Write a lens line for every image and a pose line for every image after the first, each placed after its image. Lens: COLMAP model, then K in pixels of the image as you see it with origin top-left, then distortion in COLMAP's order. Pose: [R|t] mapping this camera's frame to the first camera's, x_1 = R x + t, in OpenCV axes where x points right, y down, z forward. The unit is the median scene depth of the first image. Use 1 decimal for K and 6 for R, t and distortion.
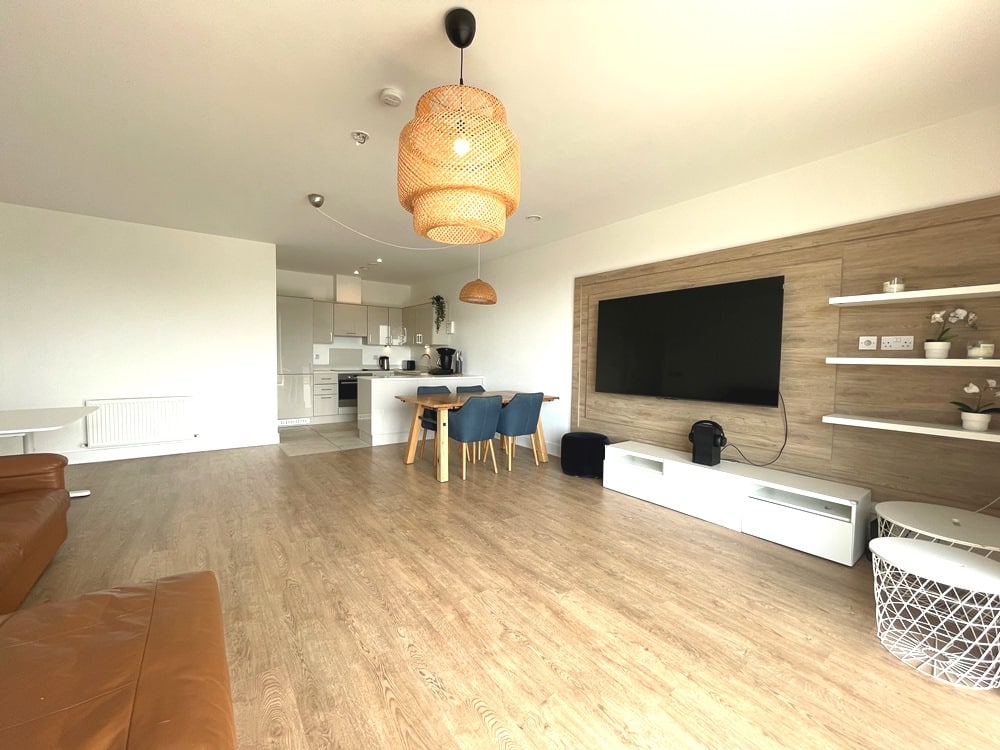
lens RADIAL K [[407.4, 0, 500.0], [0, 407.4, 375.0], [0, 0, 1]] dist [-0.002690, -0.000122]
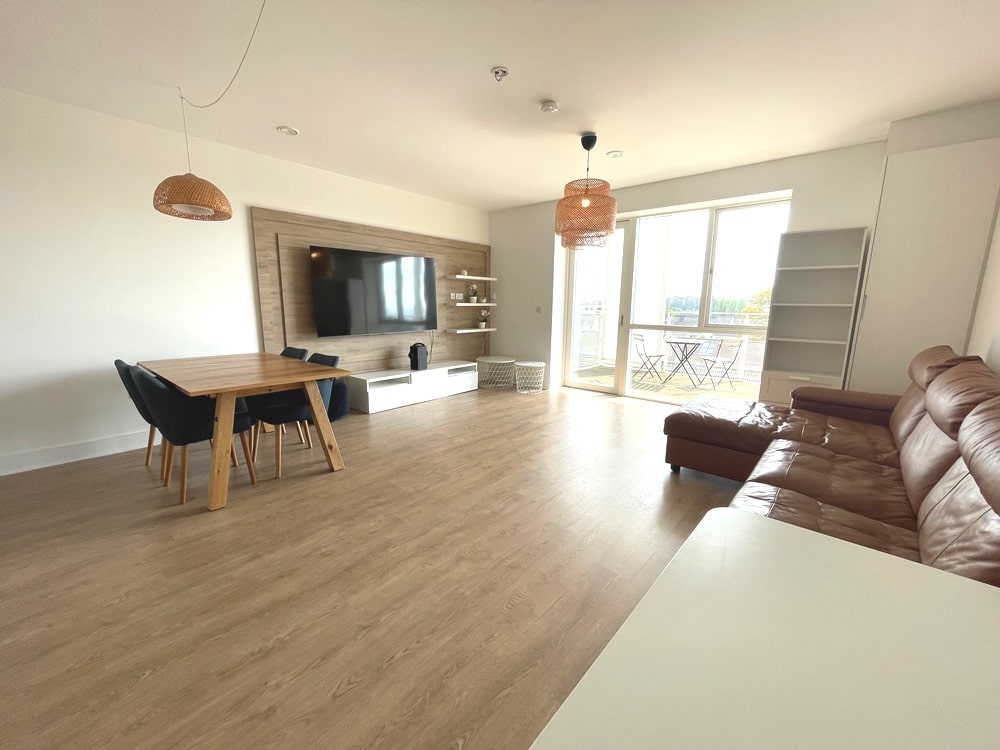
lens RADIAL K [[407.4, 0, 500.0], [0, 407.4, 375.0], [0, 0, 1]] dist [-0.002690, -0.000122]
pose [[-0.230375, -0.189583, 0.954456, -1.209705], [0.029812, 0.979003, 0.201654, -0.085632], [-0.972645, 0.074911, -0.219886, 1.113436]]
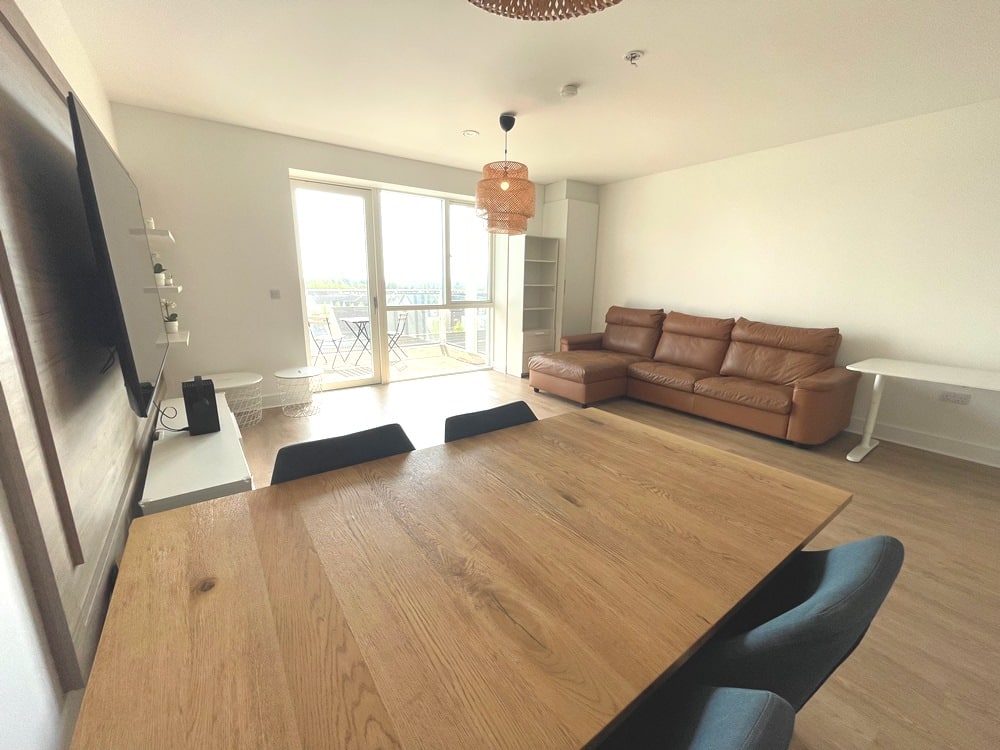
lens RADIAL K [[407.4, 0, 500.0], [0, 407.4, 375.0], [0, 0, 1]] dist [-0.002690, -0.000122]
pose [[-0.999534, -0.030487, -0.001158, -0.049357], [-0.029655, 0.961950, 0.271610, -0.123224], [-0.007167, 0.271518, -0.962407, 1.843652]]
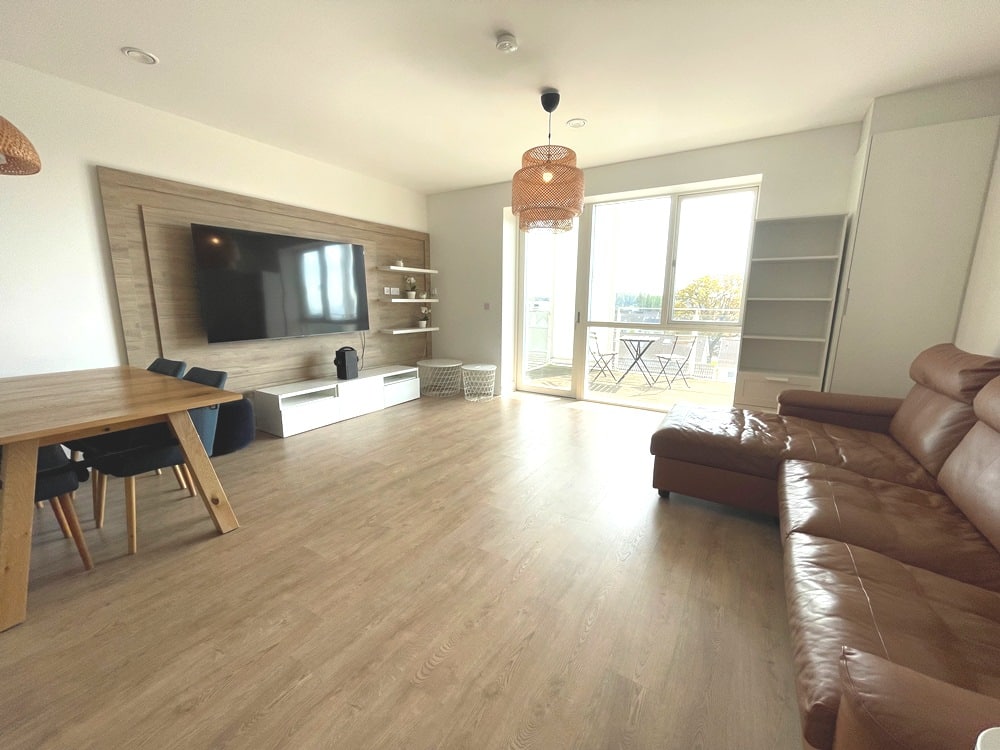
lens RADIAL K [[407.4, 0, 500.0], [0, 407.4, 375.0], [0, 0, 1]] dist [-0.002690, -0.000122]
pose [[-0.373634, -0.188708, 0.908178, -0.982261], [0.027860, 0.976362, 0.214337, -0.076584], [-0.927158, 0.105385, -0.359545, 1.083240]]
